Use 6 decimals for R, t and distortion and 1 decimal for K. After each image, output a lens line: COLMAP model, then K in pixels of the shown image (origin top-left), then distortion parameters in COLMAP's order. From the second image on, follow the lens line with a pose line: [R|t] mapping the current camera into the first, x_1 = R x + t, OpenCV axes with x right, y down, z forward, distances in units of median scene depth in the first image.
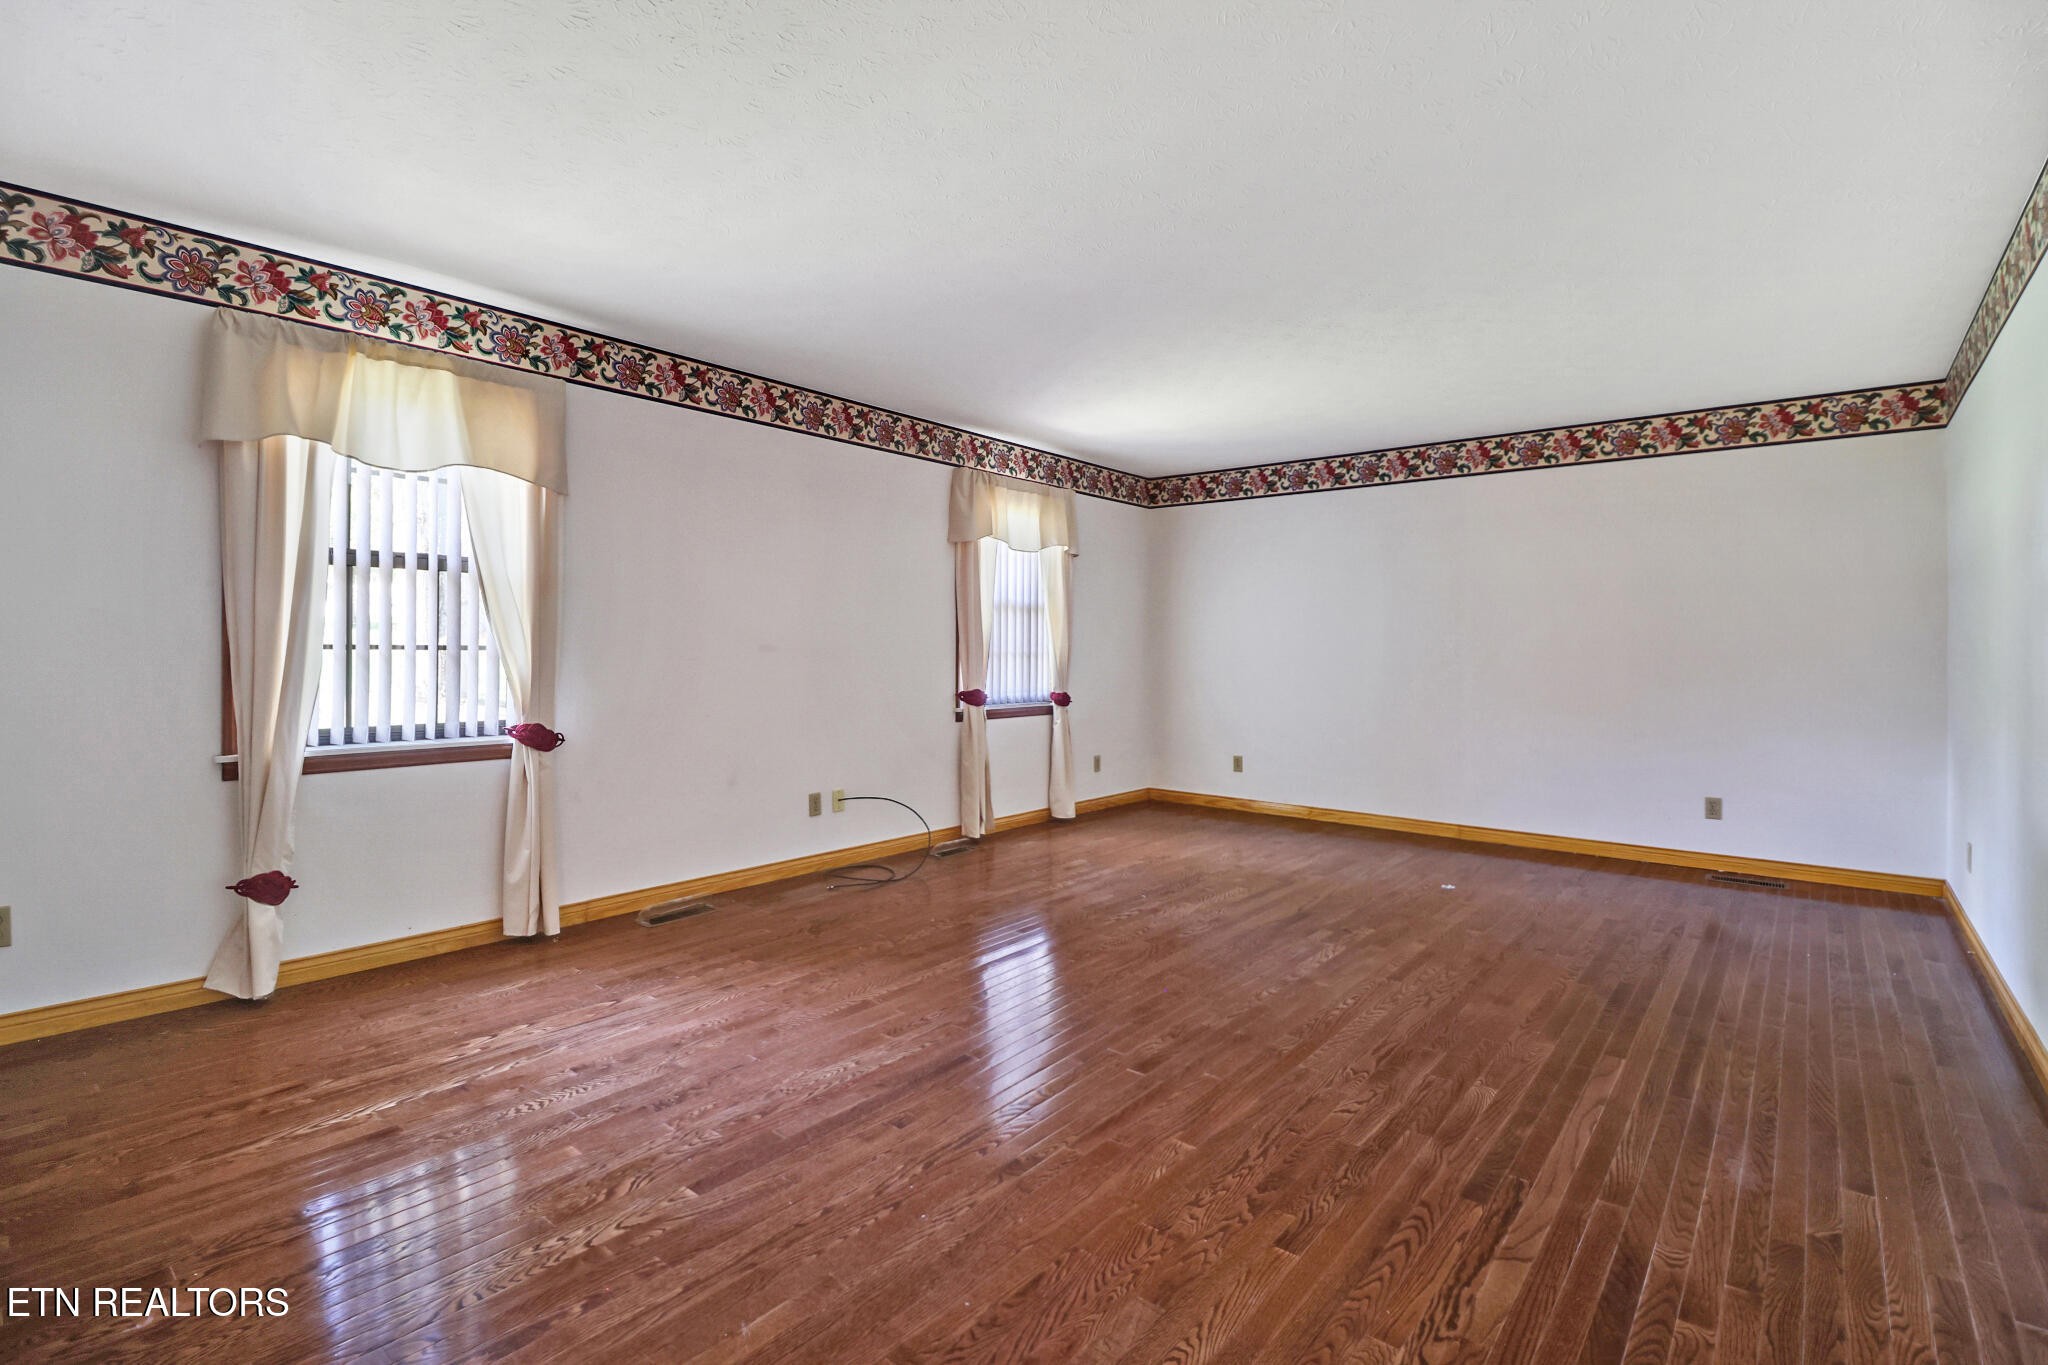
lens RADIAL K [[951.9, 0, 1035.4], [0, 951.9, 652.9], [0, 0, 1]] dist [0.015503, -0.020256]
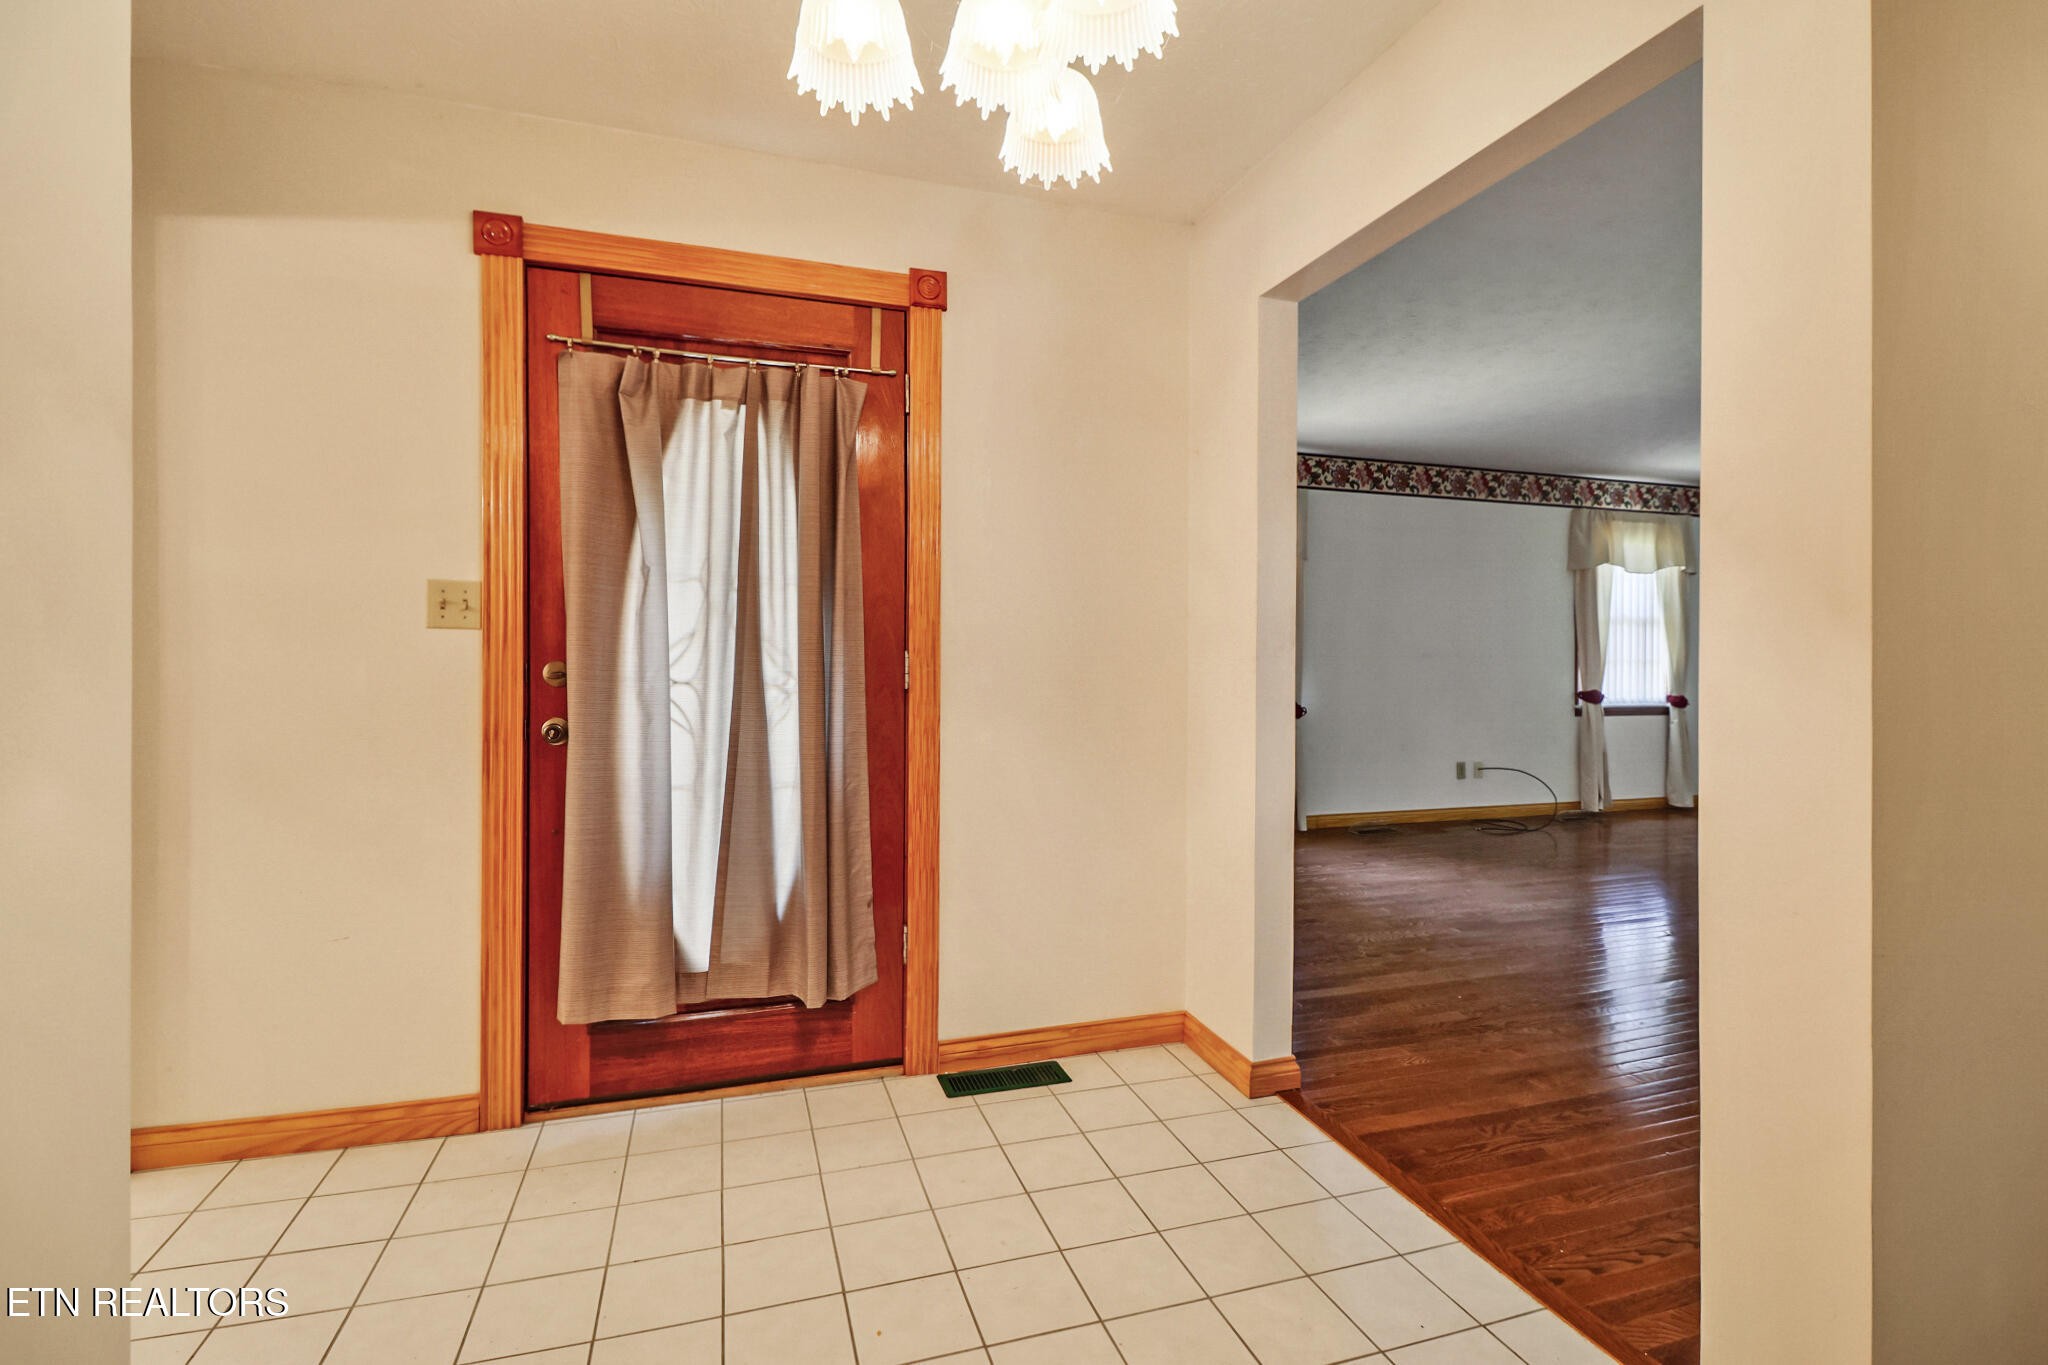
lens RADIAL K [[951.9, 0, 1035.4], [0, 951.9, 652.9], [0, 0, 1]] dist [0.015503, -0.020256]
pose [[0.846831, -0.002296, -0.531858, -0.017969], [-0.003817, 0.999939, -0.010393, 0.006564], [0.531849, 0.010831, 0.846770, -0.405577]]
